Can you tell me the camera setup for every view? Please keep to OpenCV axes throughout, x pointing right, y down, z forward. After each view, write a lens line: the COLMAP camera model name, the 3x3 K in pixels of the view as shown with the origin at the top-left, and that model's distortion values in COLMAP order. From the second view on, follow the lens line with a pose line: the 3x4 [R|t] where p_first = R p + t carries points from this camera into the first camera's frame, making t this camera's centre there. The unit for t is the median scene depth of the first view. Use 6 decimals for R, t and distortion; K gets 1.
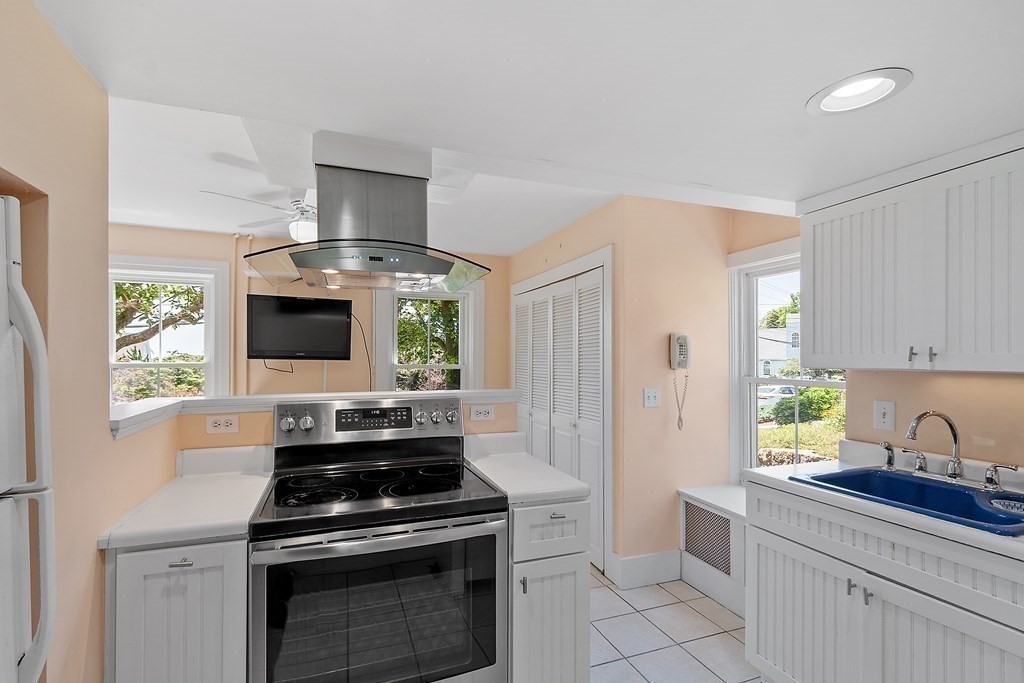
lens RADIAL K [[475.9, 0, 508.3], [0, 475.9, 355.9], [0, 0, 1]] dist [0.037972, 0.000147]
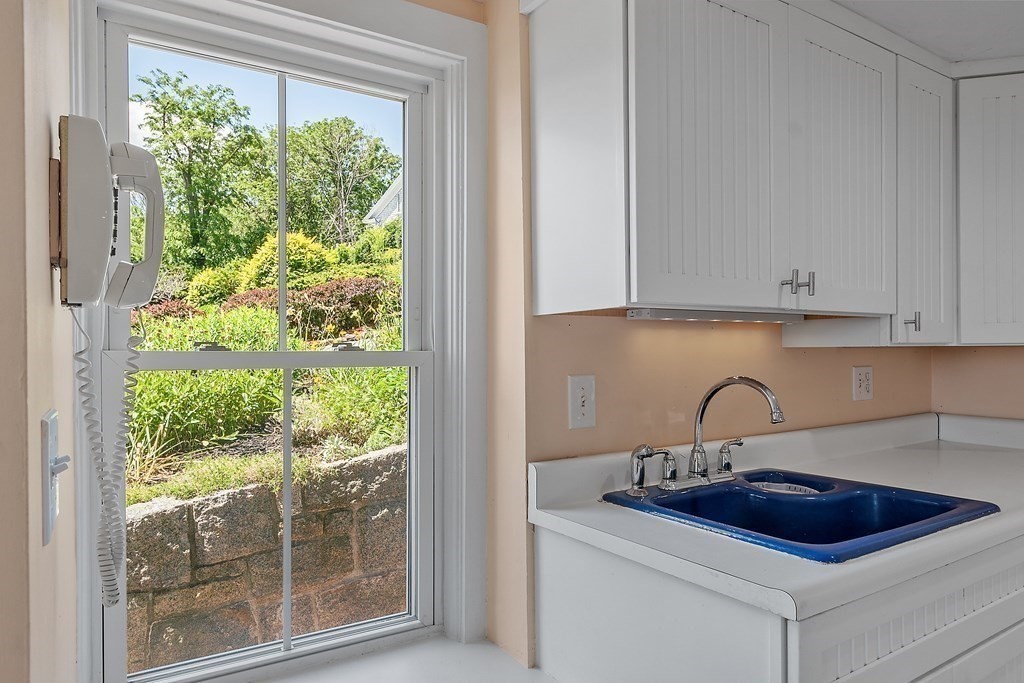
lens RADIAL K [[642.2, 0, 510.6], [0, 642.2, 355.8], [0, 0, 1]] dist [0.005223, 0.000944]
pose [[-0.214087, -0.001515, 0.976813, 0.091736], [0.003608, 0.999991, 0.002342, 0.069568], [-0.976808, 0.004026, -0.214080, 1.245471]]
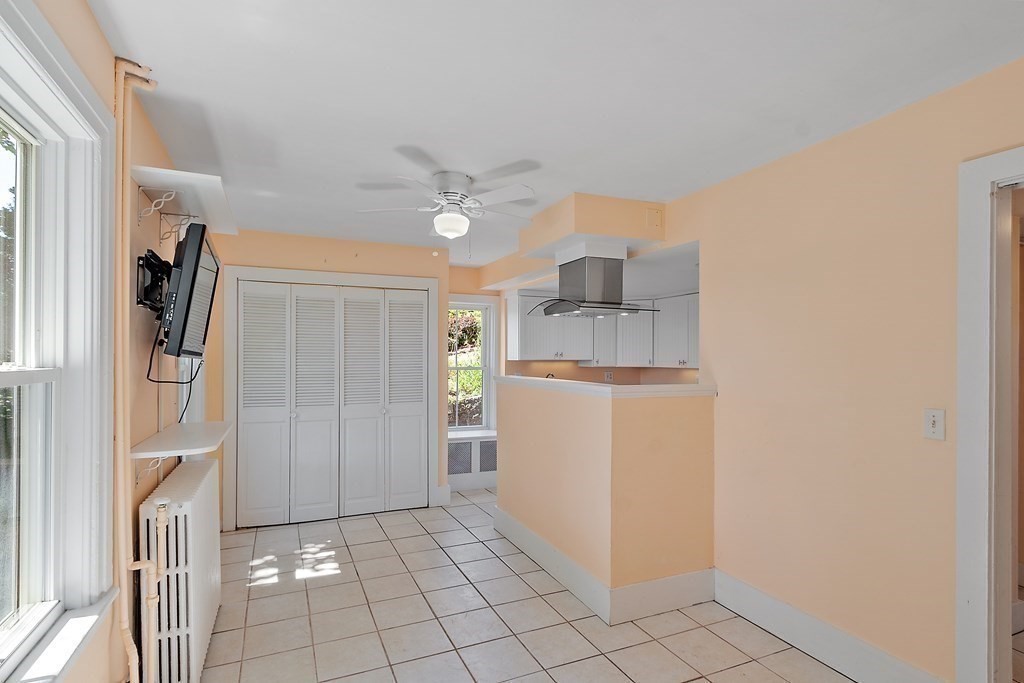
lens RADIAL K [[494.3, 0, 497.7], [0, 494.3, 357.6], [0, 0, 1]] dist [-0.000541, 0.000053]
pose [[-0.051806, -0.001811, 0.998656, -1.843232], [-0.007384, 0.999972, 0.001431, 0.010176], [-0.998630, -0.007300, -0.051818, 1.254326]]
